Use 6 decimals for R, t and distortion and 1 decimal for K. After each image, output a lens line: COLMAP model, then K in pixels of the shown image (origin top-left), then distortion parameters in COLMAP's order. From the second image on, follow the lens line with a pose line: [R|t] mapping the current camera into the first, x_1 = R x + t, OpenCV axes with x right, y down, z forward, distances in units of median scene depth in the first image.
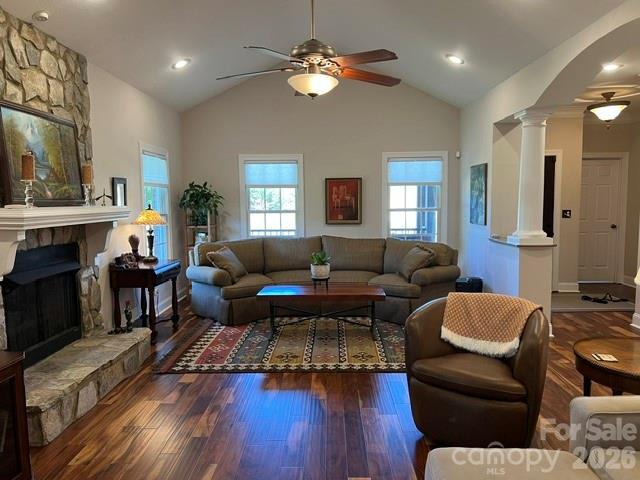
lens RADIAL K [[481.5, 0, 322.0], [0, 481.5, 242.9], [0, 0, 1]] dist [0.019551, -0.040047]
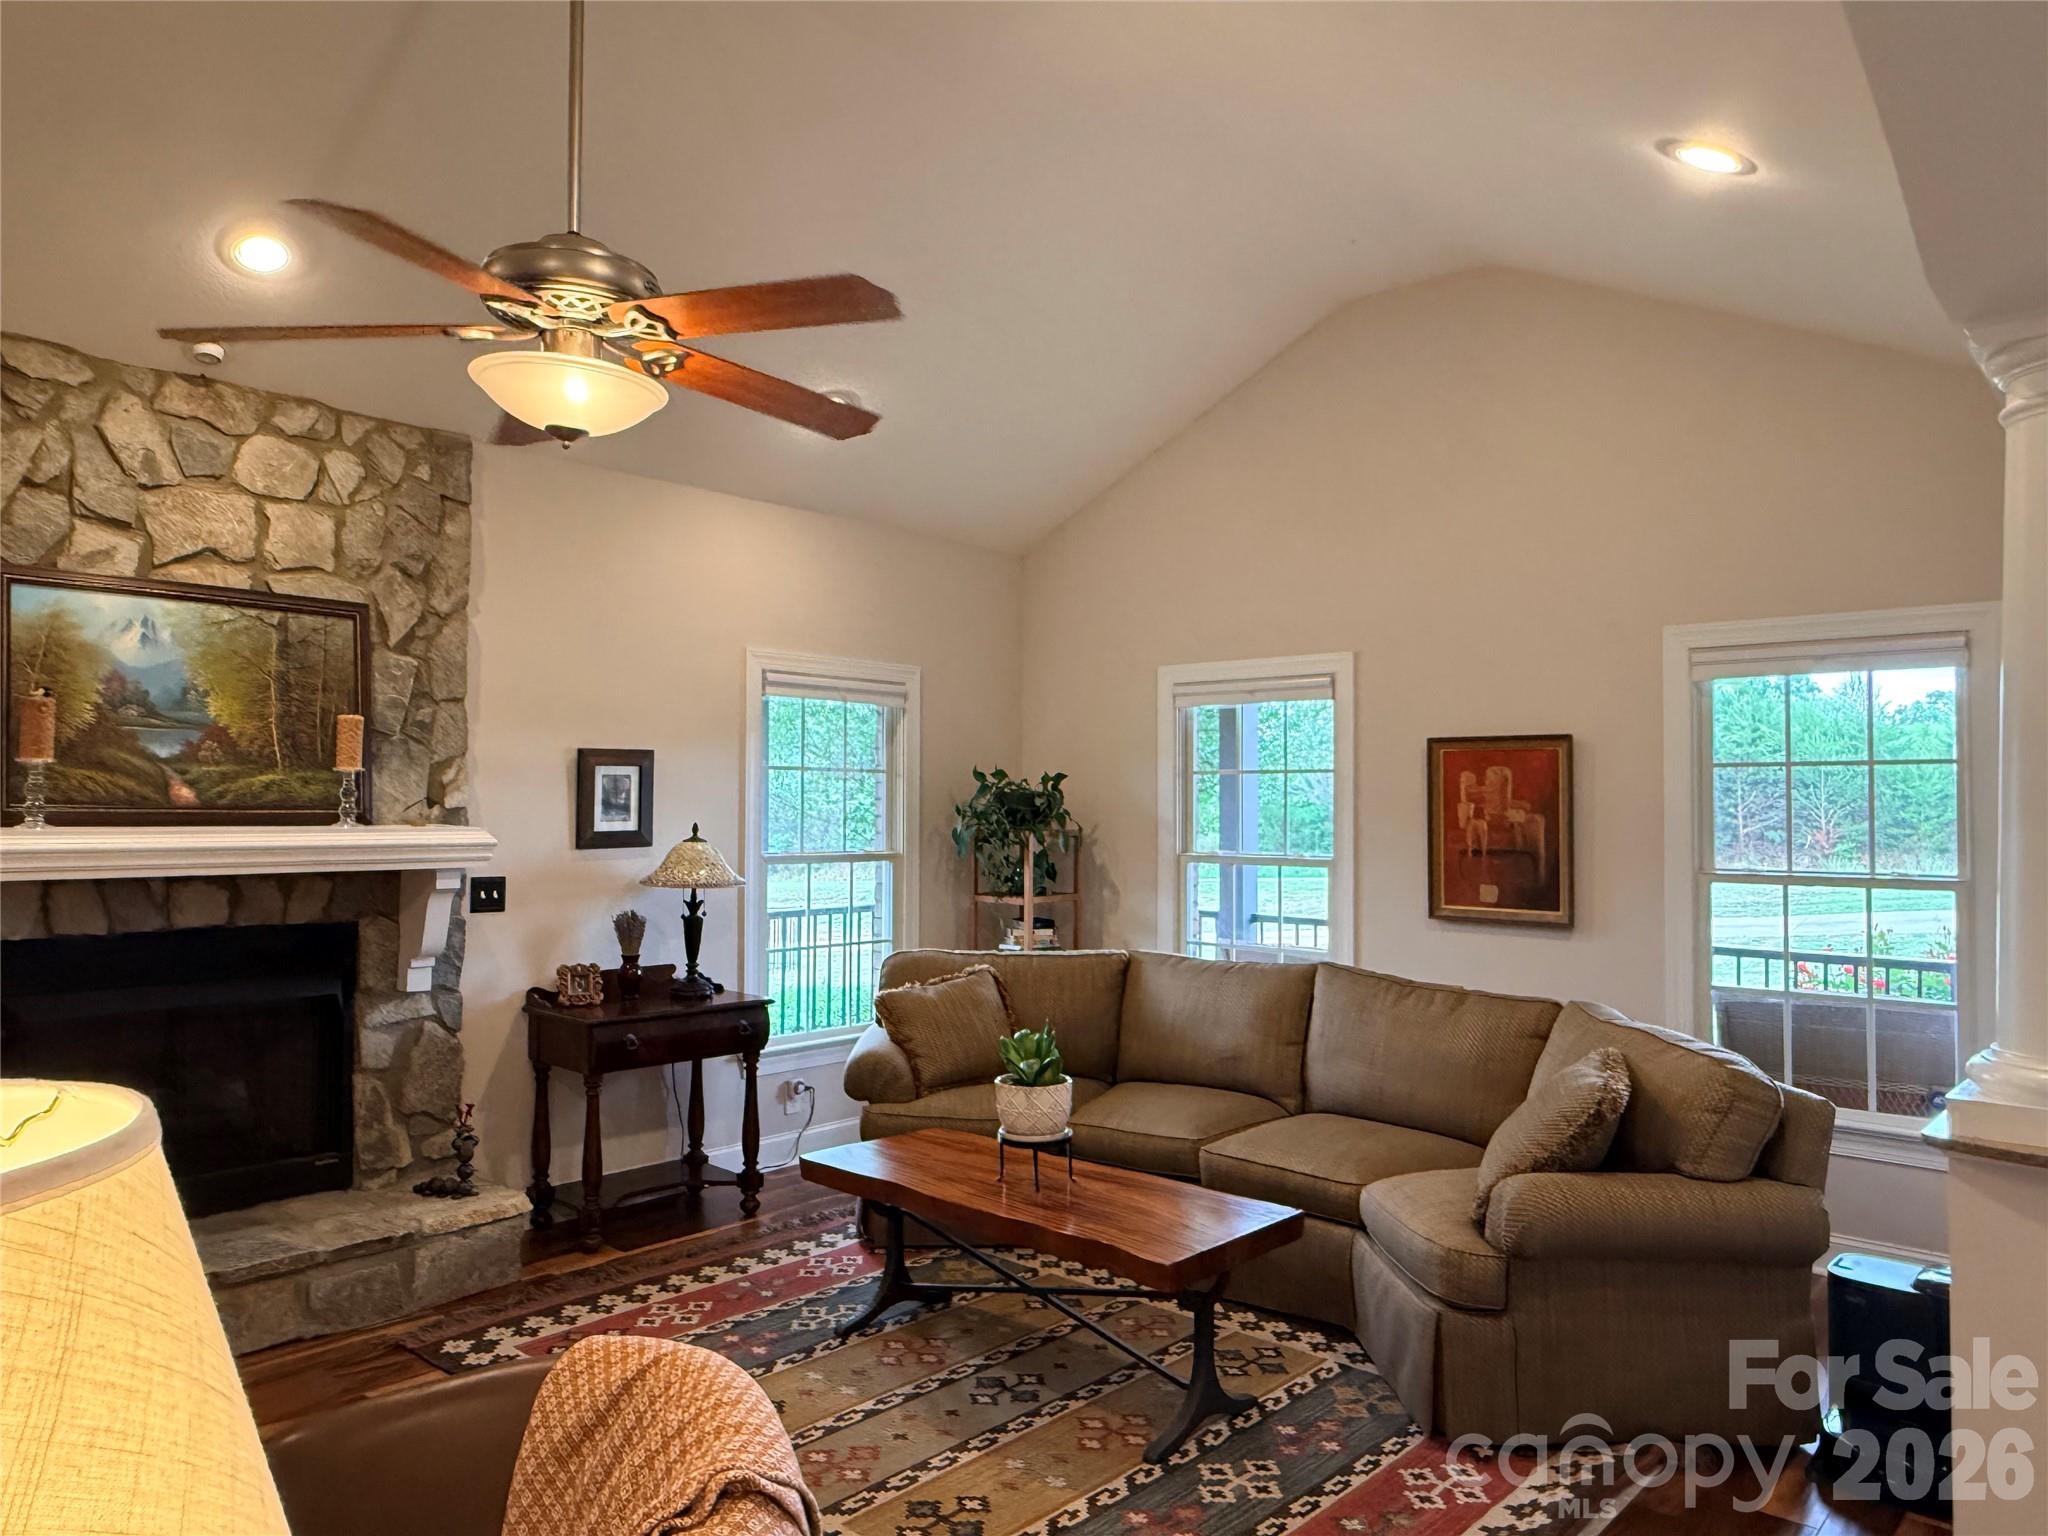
lens RADIAL K [[1378.8, 0, 1023.1], [0, 1378.8, 766.2], [0, 0, 1]] dist [-0.005793, 0.003035]
pose [[0.745653, -0.003195, -0.666327, 0.566269], [-0.075197, 0.993197, -0.088912, -0.063742], [0.662078, 0.116403, 0.740340, 0.524522]]
